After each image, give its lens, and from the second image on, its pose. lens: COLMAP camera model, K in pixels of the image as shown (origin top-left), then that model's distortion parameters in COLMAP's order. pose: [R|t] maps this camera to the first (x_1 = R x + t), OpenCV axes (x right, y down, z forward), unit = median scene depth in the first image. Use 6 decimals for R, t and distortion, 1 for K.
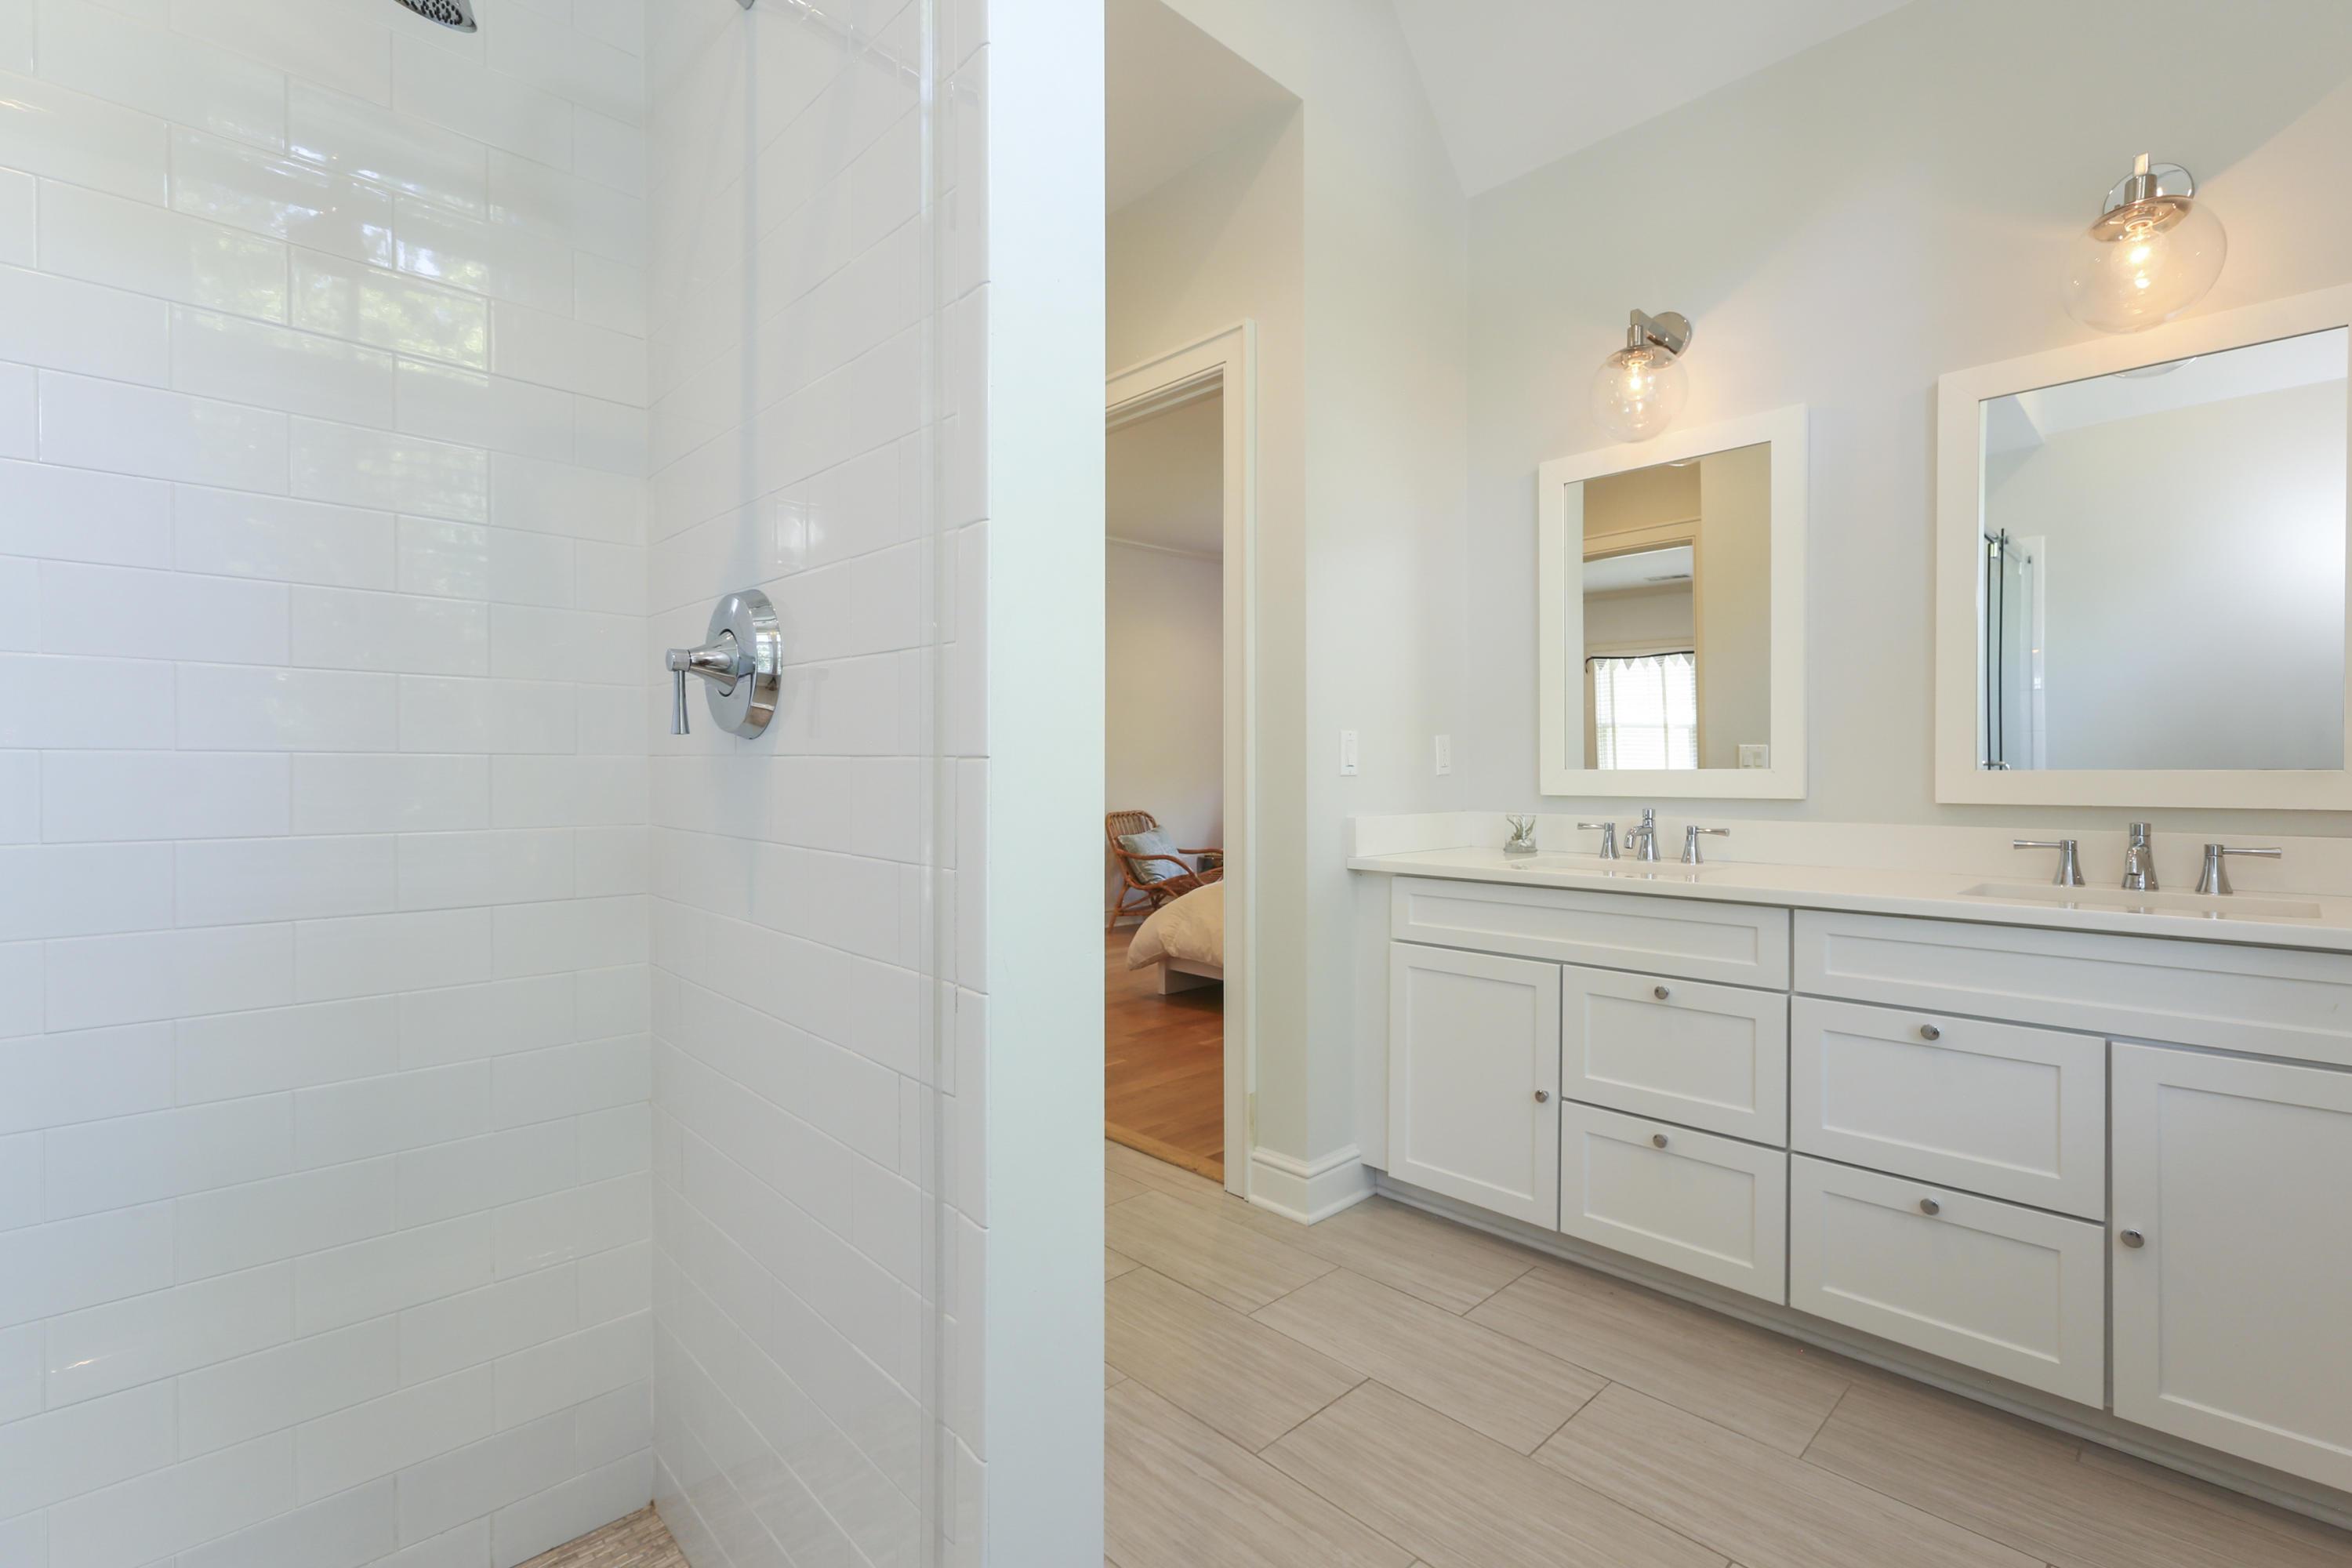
lens RADIAL K [[1053.5, 0, 1187.1], [0, 1053.5, 771.1], [0, 0, 1]] dist [-0.003171, 0.001836]
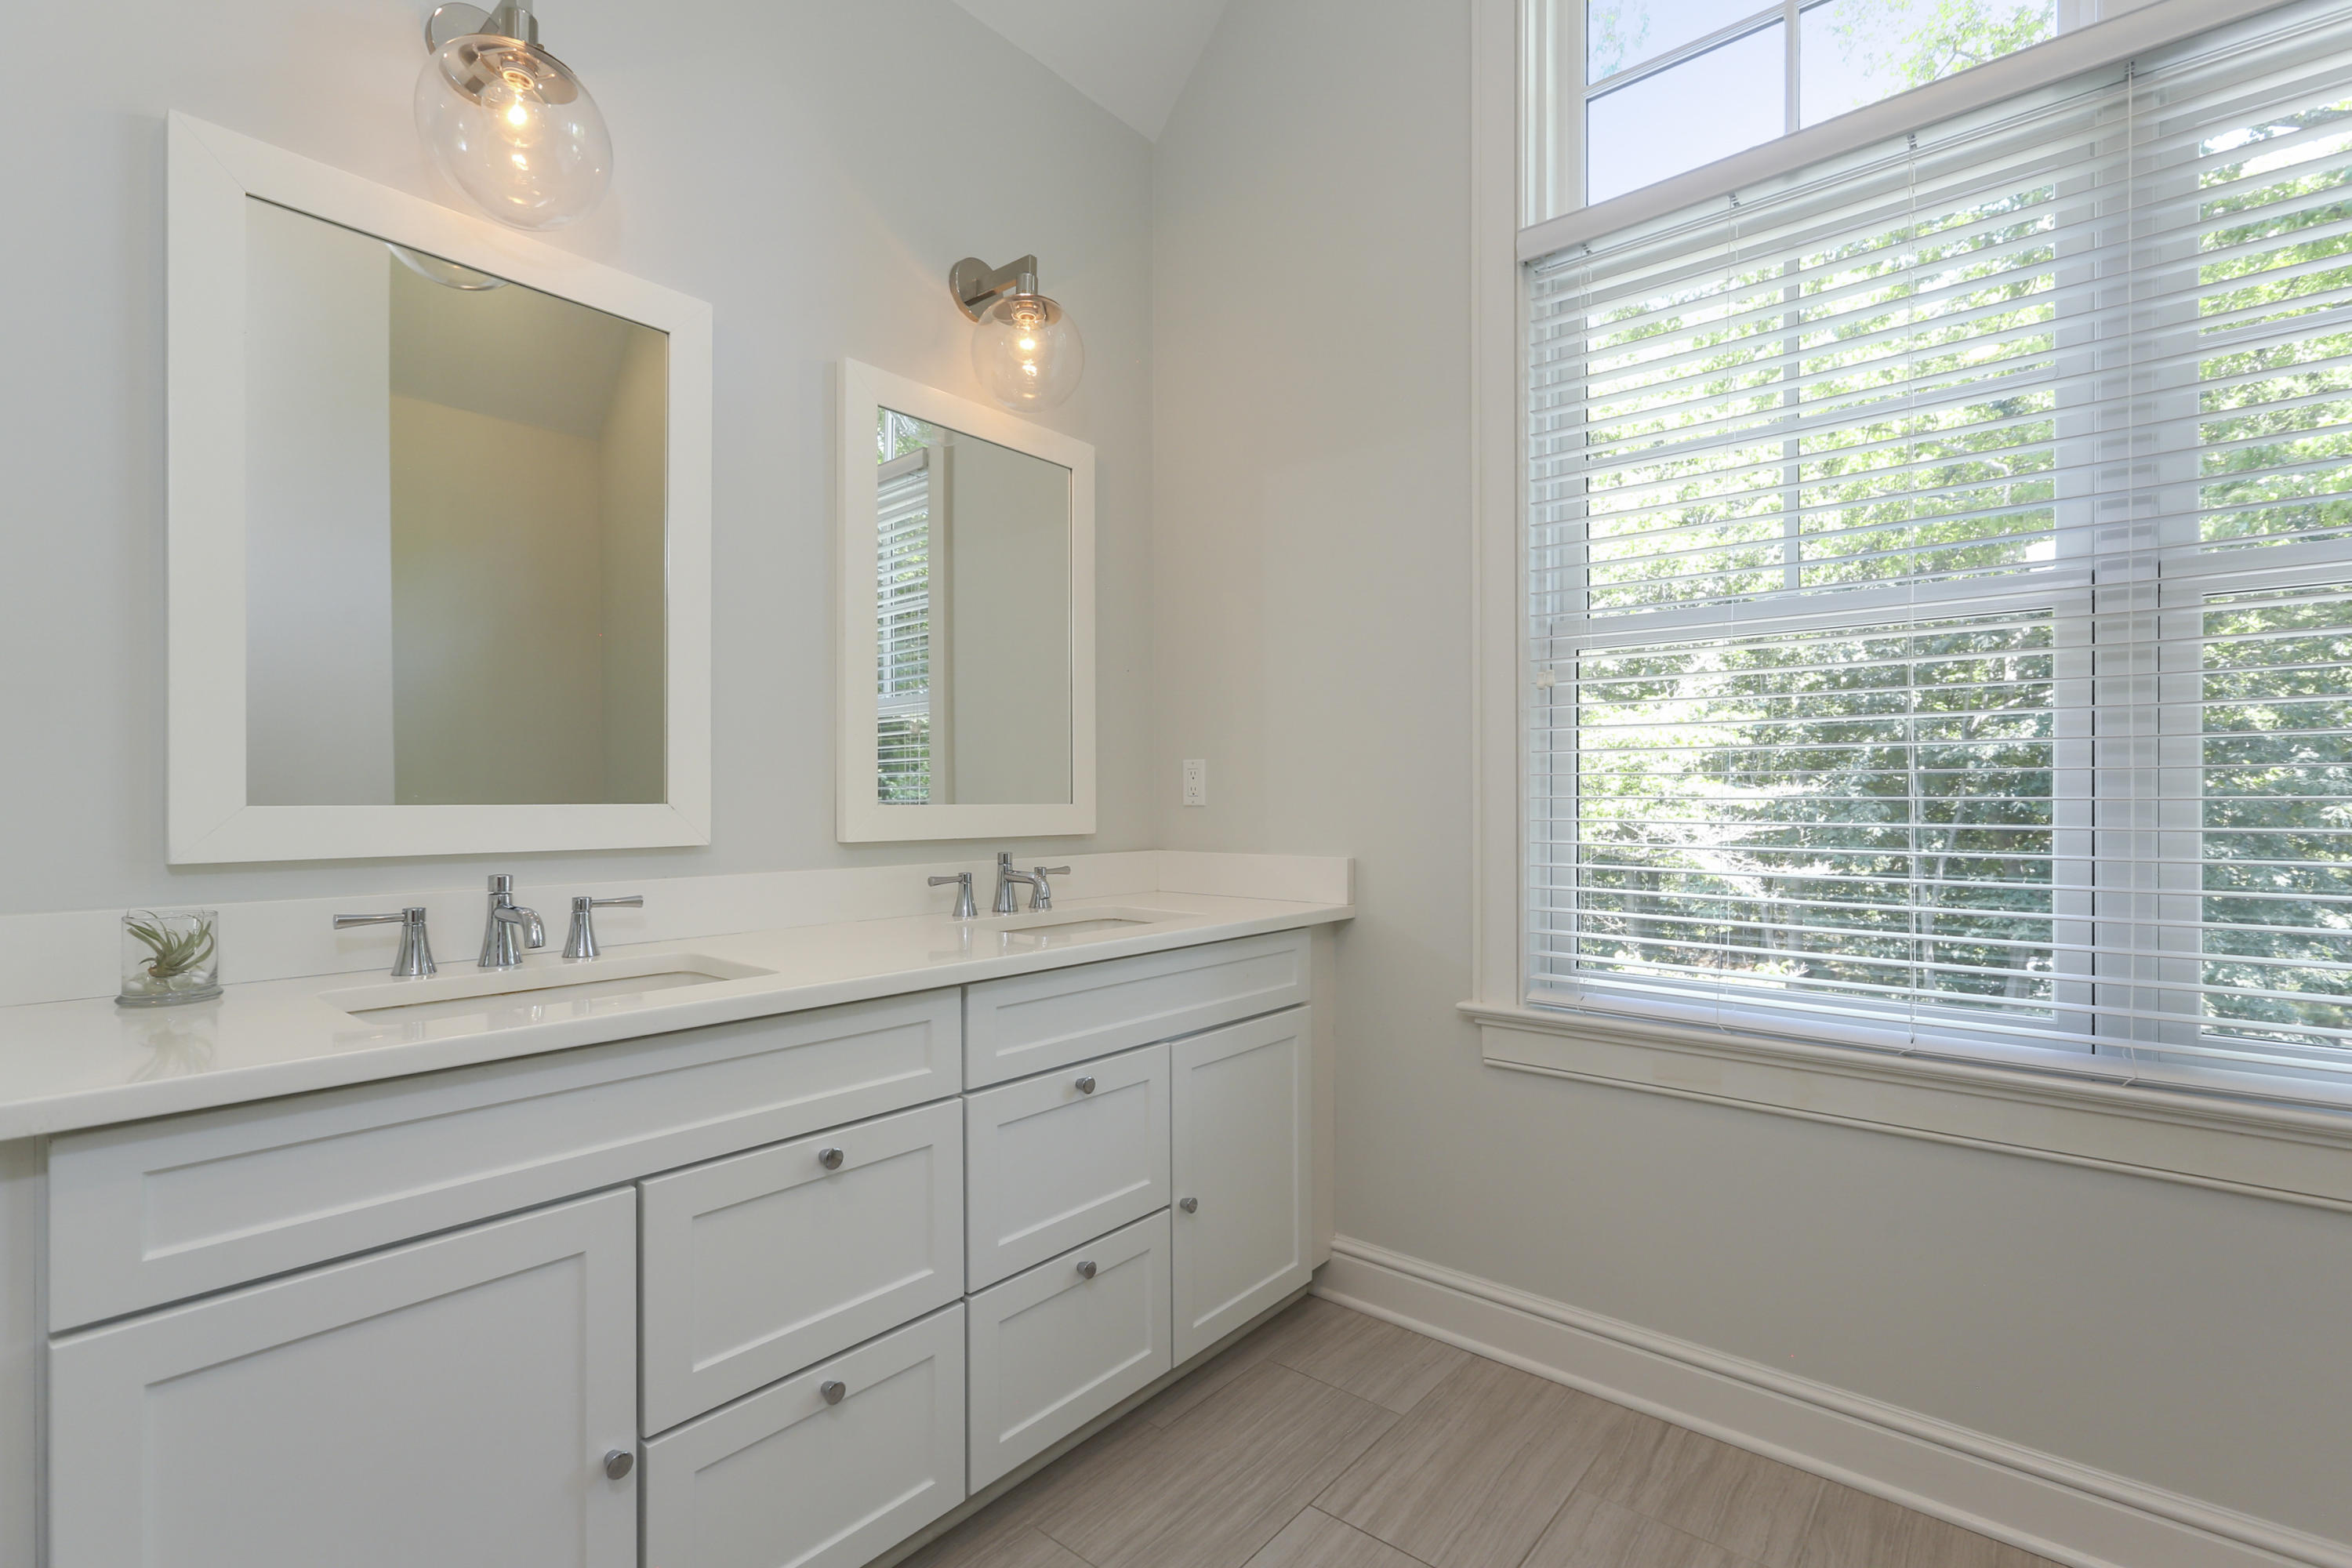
lens RADIAL K [[1053.5, 0, 1183.1], [0, 1053.5, 800.5], [0, 0, 1]] dist [-0.003171, 0.001836]
pose [[-0.102019, 0.000566, 0.994782, -0.192998], [0.003483, 0.999994, -0.000211, -0.003554], [-0.994776, 0.003443, -0.102020, 0.817485]]
